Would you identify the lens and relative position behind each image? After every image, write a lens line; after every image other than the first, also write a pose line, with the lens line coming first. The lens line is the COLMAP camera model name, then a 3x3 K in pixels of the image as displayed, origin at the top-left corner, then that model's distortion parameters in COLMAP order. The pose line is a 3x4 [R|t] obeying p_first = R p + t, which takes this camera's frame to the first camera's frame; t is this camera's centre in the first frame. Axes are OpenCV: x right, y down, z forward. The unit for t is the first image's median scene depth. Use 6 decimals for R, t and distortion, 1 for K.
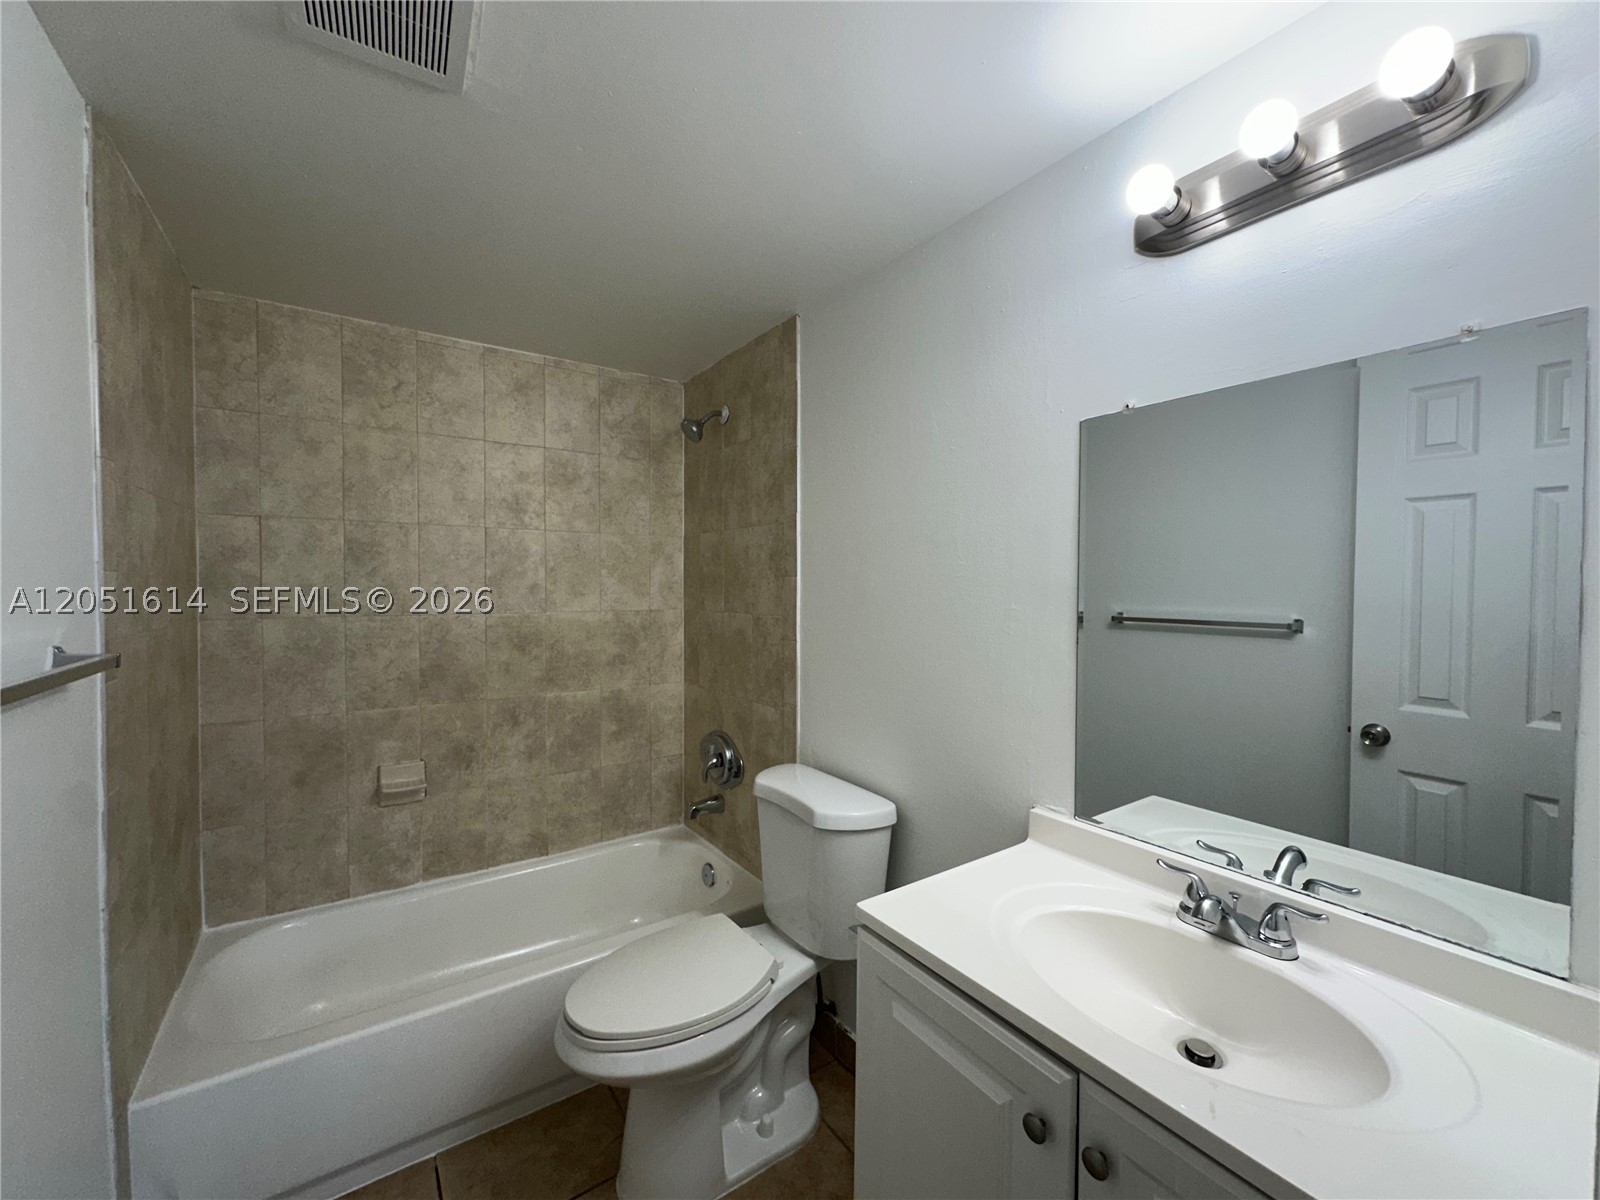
lens RADIAL K [[677.0, 0, 820.6], [0, 677.0, 616.8], [0, 0, 1]] dist [0.008515, -0.000813]
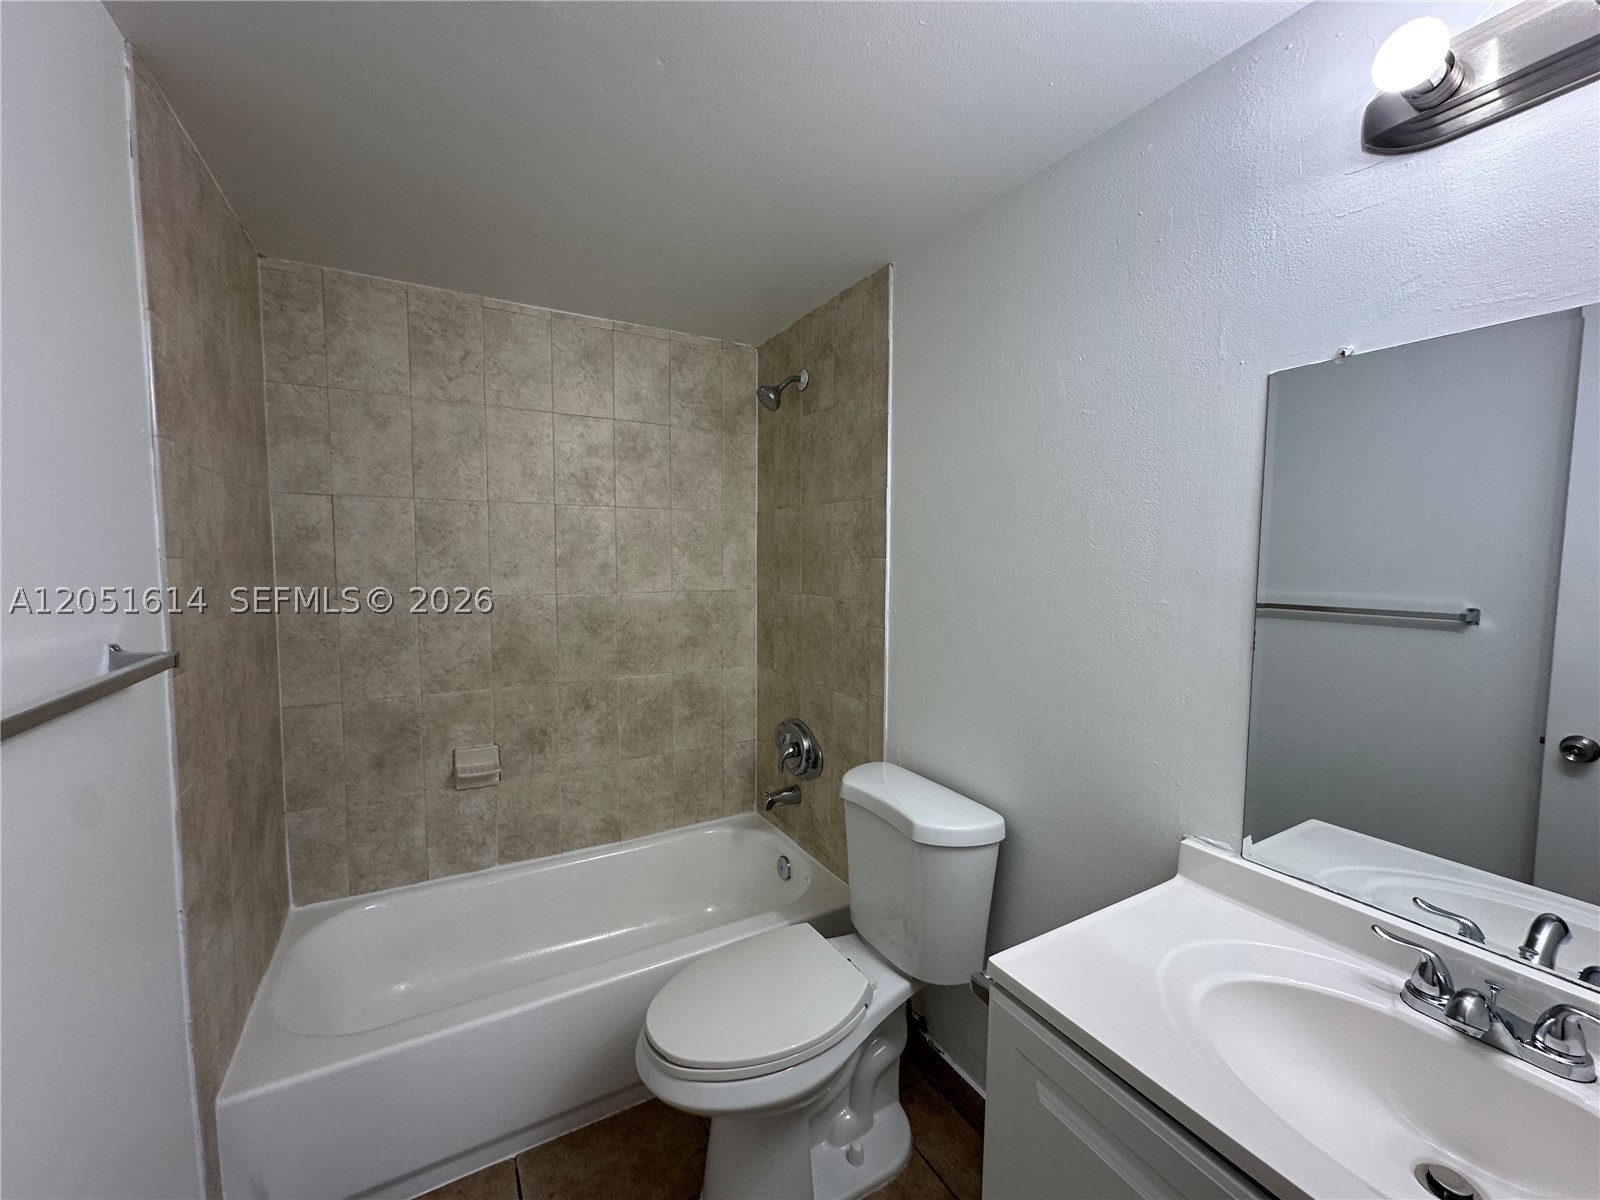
lens RADIAL K [[677.0, 0, 823.5], [0, 677.0, 617.5], [0, 0, 1]] dist [0.008515, -0.000813]
pose [[0.996797, 0.008348, -0.079539, -0.088243], [-0.004780, 0.998978, 0.044951, -0.039046], [0.079833, -0.044427, 0.995818, 0.159028]]
